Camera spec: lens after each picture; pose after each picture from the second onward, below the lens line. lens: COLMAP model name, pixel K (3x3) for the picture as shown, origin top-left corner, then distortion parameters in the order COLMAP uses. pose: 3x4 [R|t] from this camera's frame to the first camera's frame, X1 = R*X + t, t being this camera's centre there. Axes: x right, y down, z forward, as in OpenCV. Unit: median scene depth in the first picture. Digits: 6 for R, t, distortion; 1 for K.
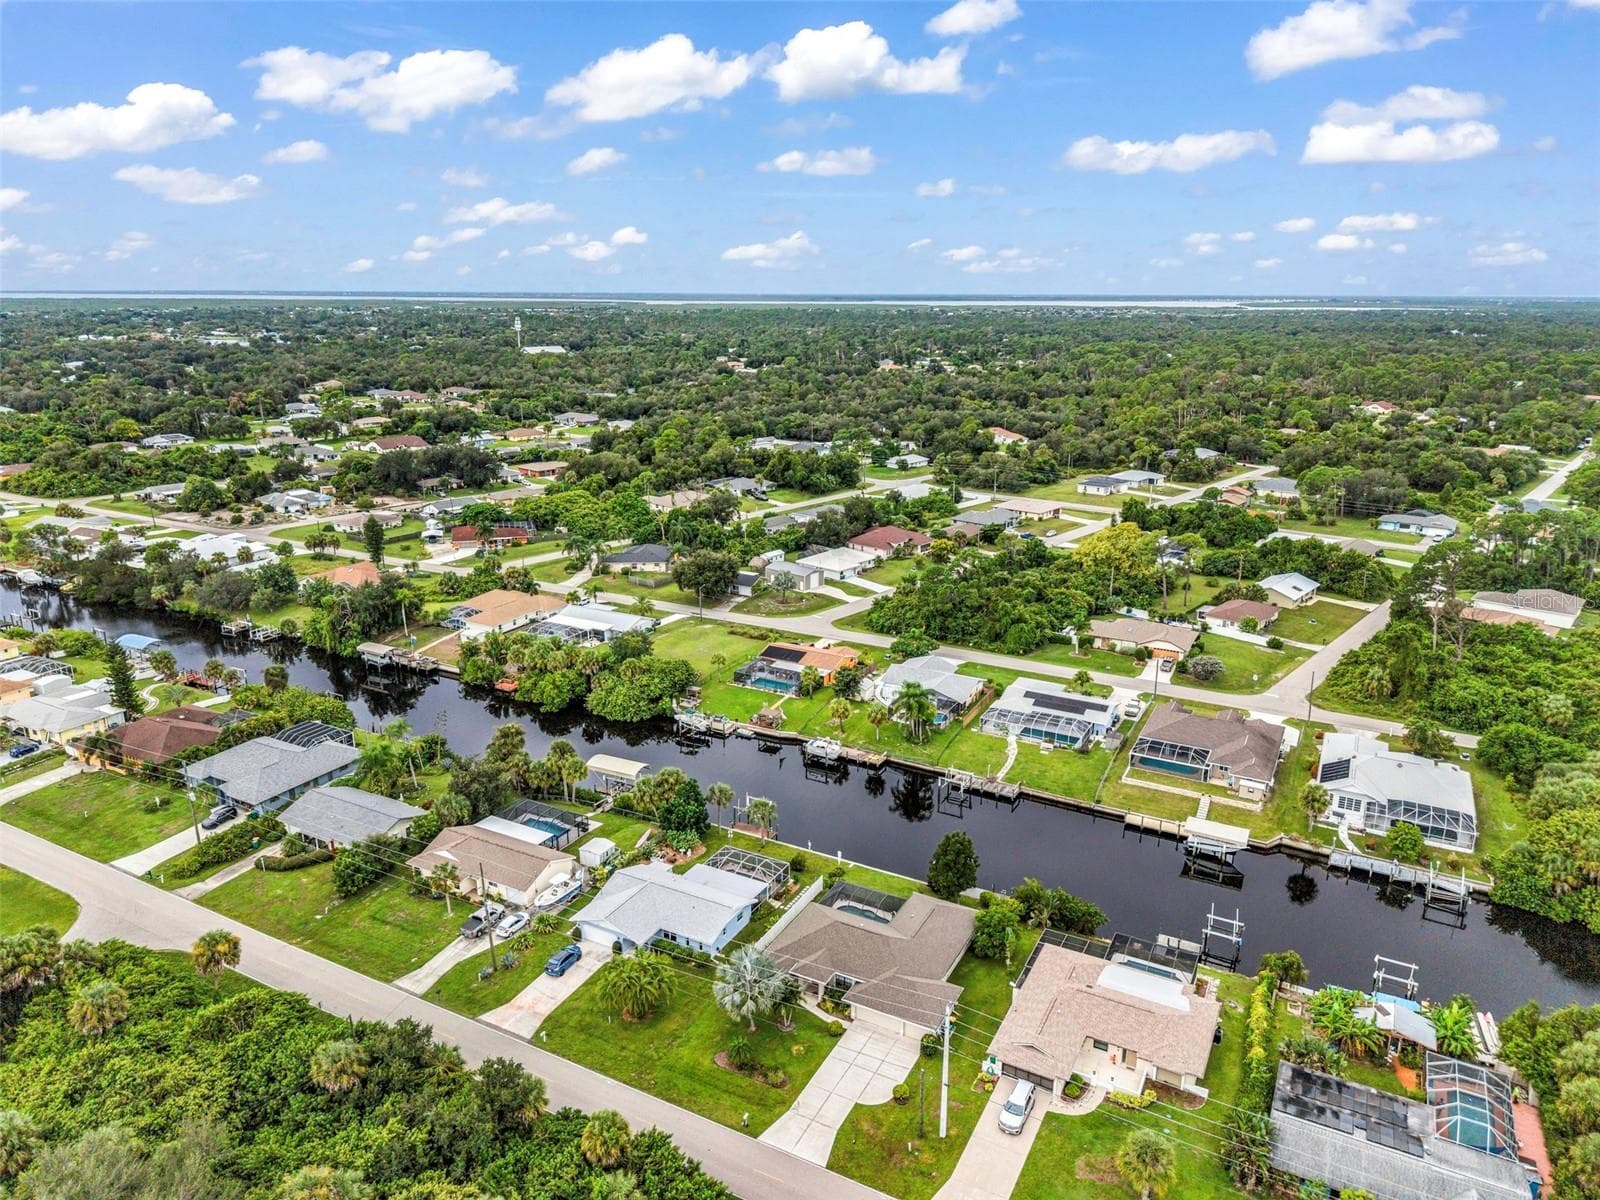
lens RADIAL K [[1063.8, 0, 805.3], [0, 1063.8, 597.5], [0, 0, 1]] dist [0.065340, -0.070864]
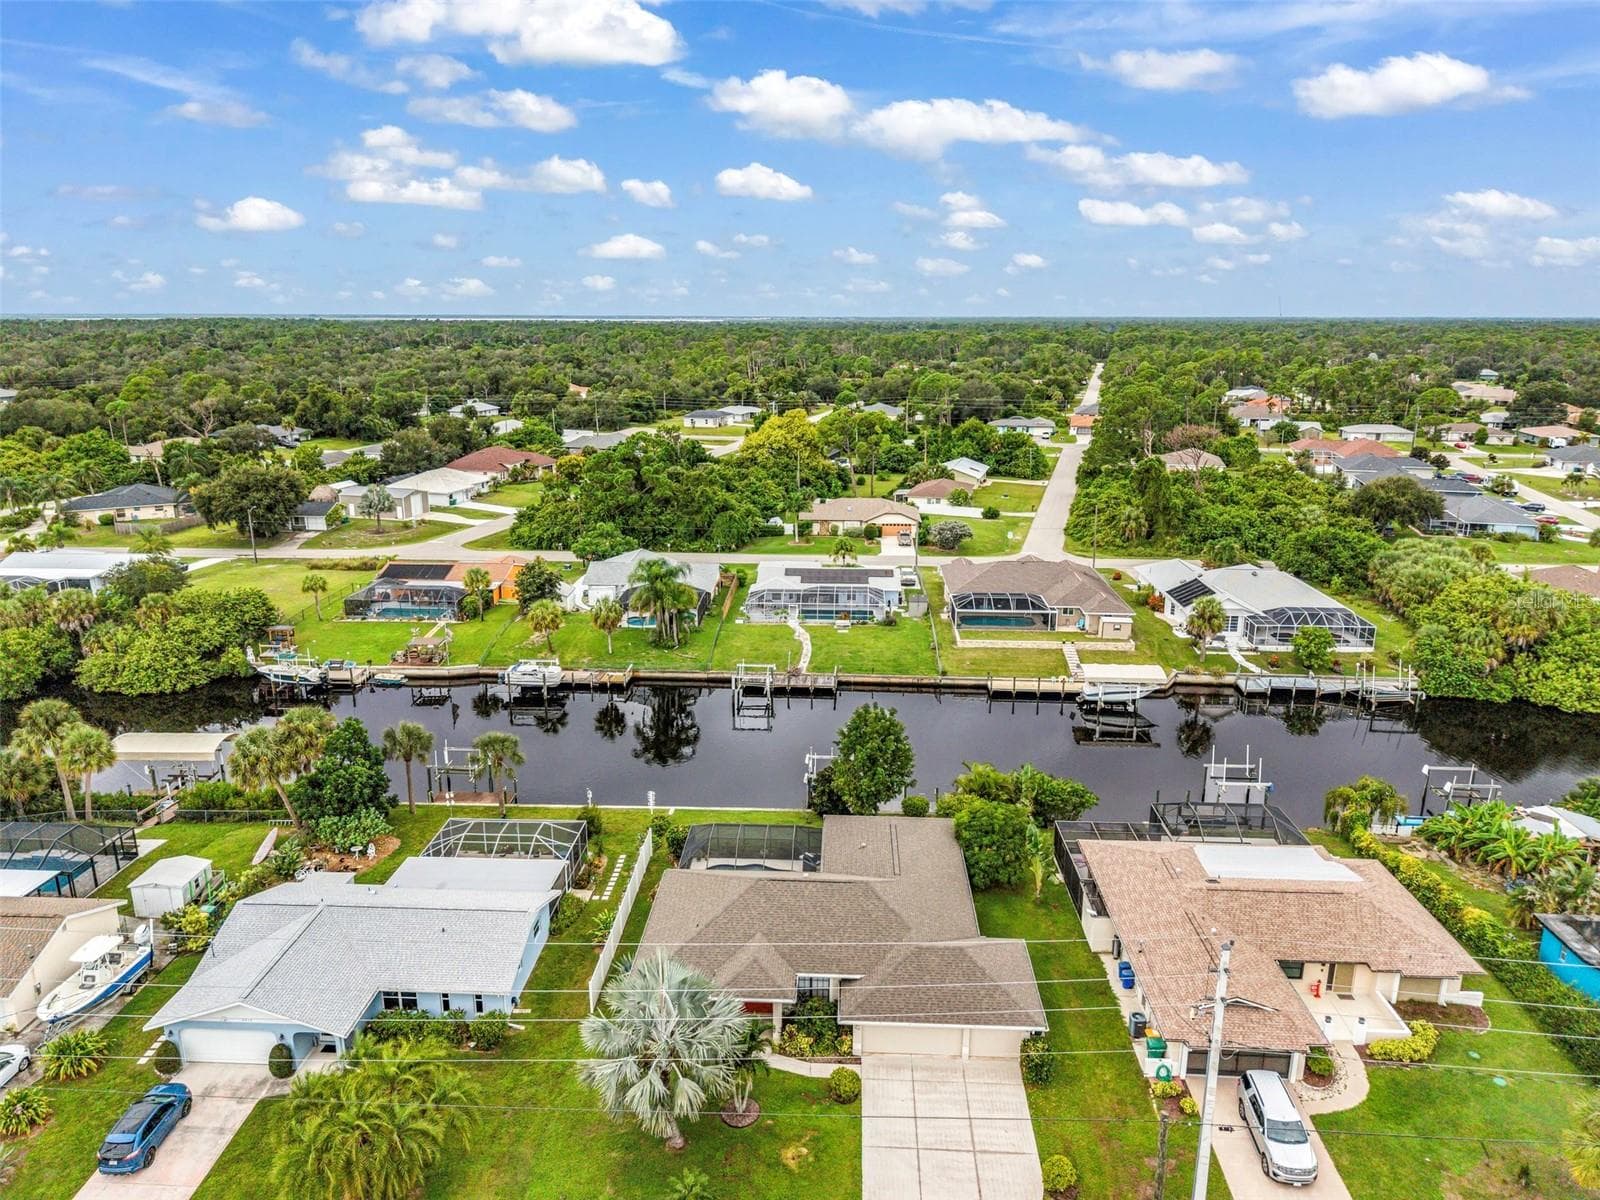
lens RADIAL K [[1067.9, 0, 798.4], [0, 1067.9, 596.2], [0, 0, 1]] dist [0.036845, -0.040955]
pose [[0.903408, -0.112637, 0.413722, -0.100631], [0.121352, 0.992596, 0.005253, 0.112434], [-0.411251, 0.045461, 0.910388, 0.349875]]
